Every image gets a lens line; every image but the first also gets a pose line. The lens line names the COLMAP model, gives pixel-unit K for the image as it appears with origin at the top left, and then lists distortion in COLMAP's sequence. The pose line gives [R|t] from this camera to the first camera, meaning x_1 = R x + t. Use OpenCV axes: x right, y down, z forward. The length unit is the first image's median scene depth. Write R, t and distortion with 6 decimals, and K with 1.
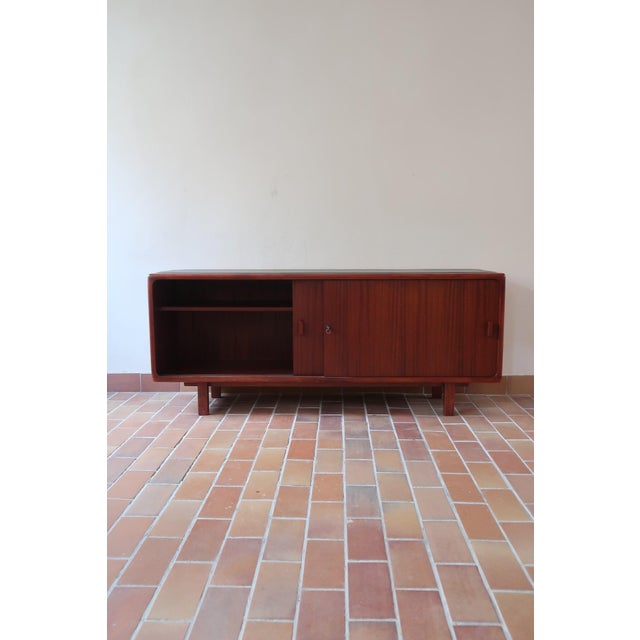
lens RADIAL K [[555.8, 0, 322.9], [0, 555.8, 318.0], [0, 0, 1]] dist [0.009916, -0.060563]
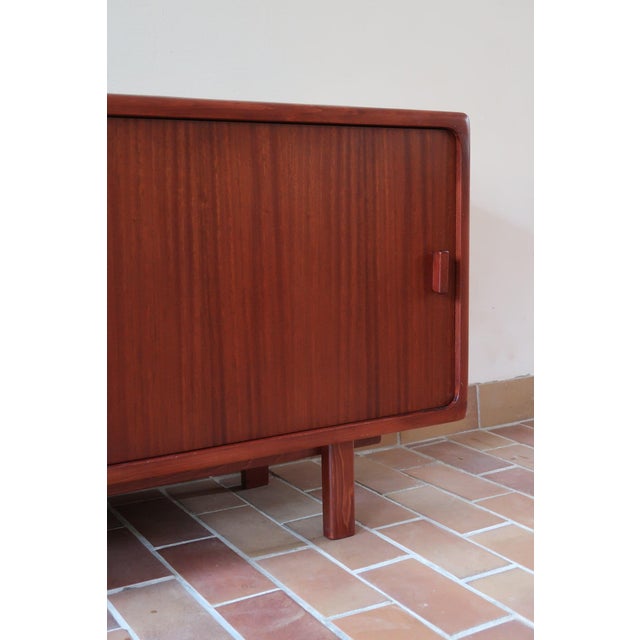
lens RADIAL K [[835.3, 0, 314.7], [0, 835.3, 325.8], [0, 0, 1]] dist [-0.045227, 0.000000]
pose [[0.851471, -0.086754, 0.517176, -0.060369], [0.081779, 0.996122, 0.032455, 0.043220], [-0.517986, 0.014660, 0.855263, 0.858976]]
